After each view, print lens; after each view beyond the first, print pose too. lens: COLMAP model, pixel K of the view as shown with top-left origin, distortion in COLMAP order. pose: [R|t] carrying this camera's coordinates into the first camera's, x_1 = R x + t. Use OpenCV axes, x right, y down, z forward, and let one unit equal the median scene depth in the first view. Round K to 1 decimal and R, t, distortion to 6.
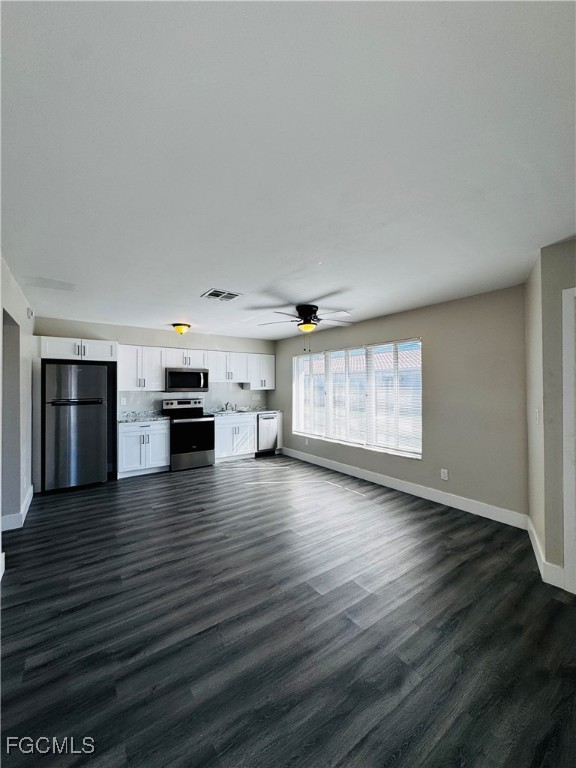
lens RADIAL K [[306.7, 0, 289.0], [0, 306.7, 384.2], [0, 0, 1]] dist [-0.004456, 0.000799]
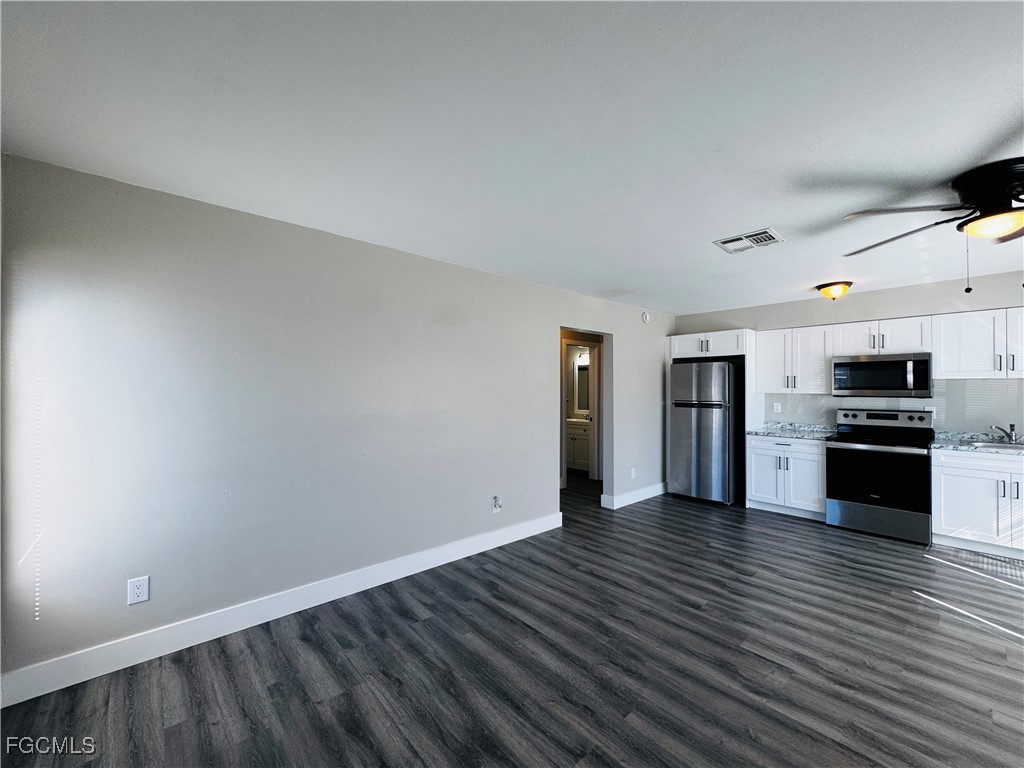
lens RADIAL K [[409.0, 0, 511.0], [0, 409.0, 385.0], [0, 0, 1]] dist [-0.004456, 0.000799]
pose [[0.101642, -0.005439, -0.994806, 0.405954], [0.003493, 0.999981, -0.005110, 0.005299], [0.994815, -0.002955, 0.101659, 0.306227]]
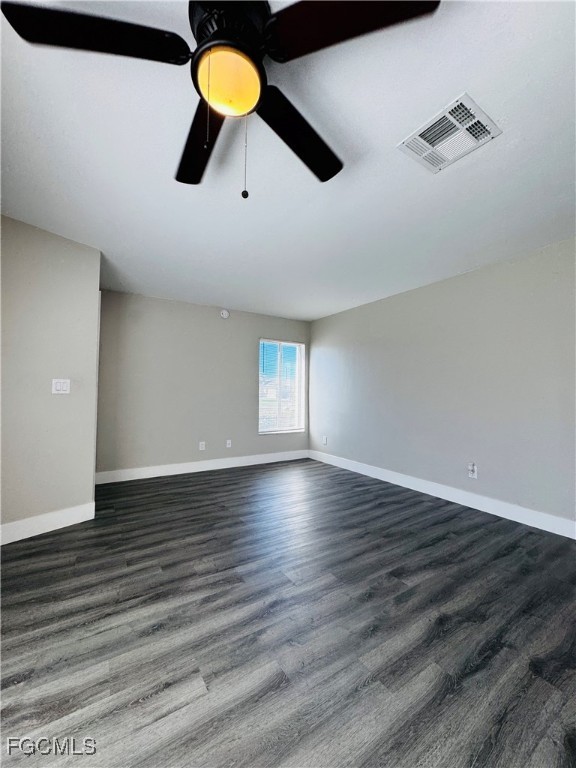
lens RADIAL K [[306.7, 0, 288.3], [0, 306.7, 384.9], [0, 0, 1]] dist [-0.004456, 0.000799]
pose [[-0.998708, -0.004517, 0.050615, -0.005357], [-0.006248, 0.999399, -0.034083, 0.067851], [-0.050431, -0.034355, -0.998137, 1.045788]]
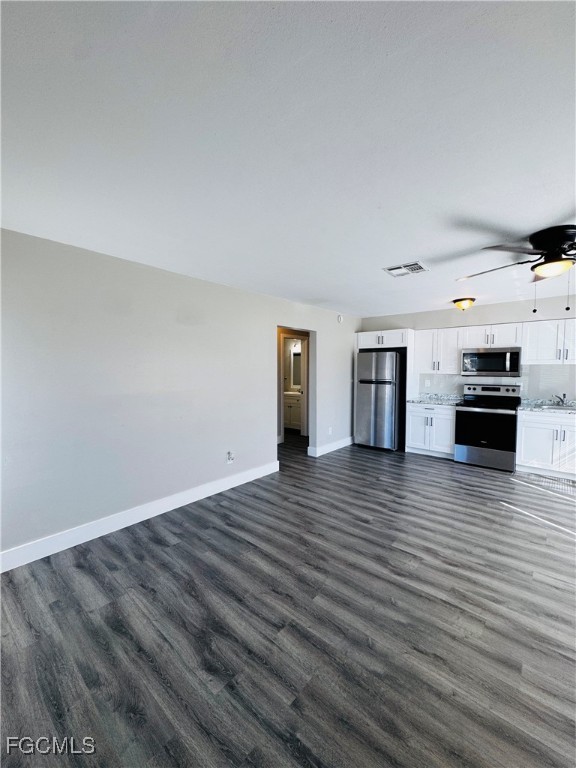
lens RADIAL K [[306.7, 0, 289.0], [0, 306.7, 384.1], [0, 0, 1]] dist [-0.004456, 0.000799]
pose [[0.234371, 0.056062, -0.970529, 0.422428], [0.005357, 0.998246, 0.058957, -0.007505], [0.972132, -0.019017, 0.233660, 0.323884]]
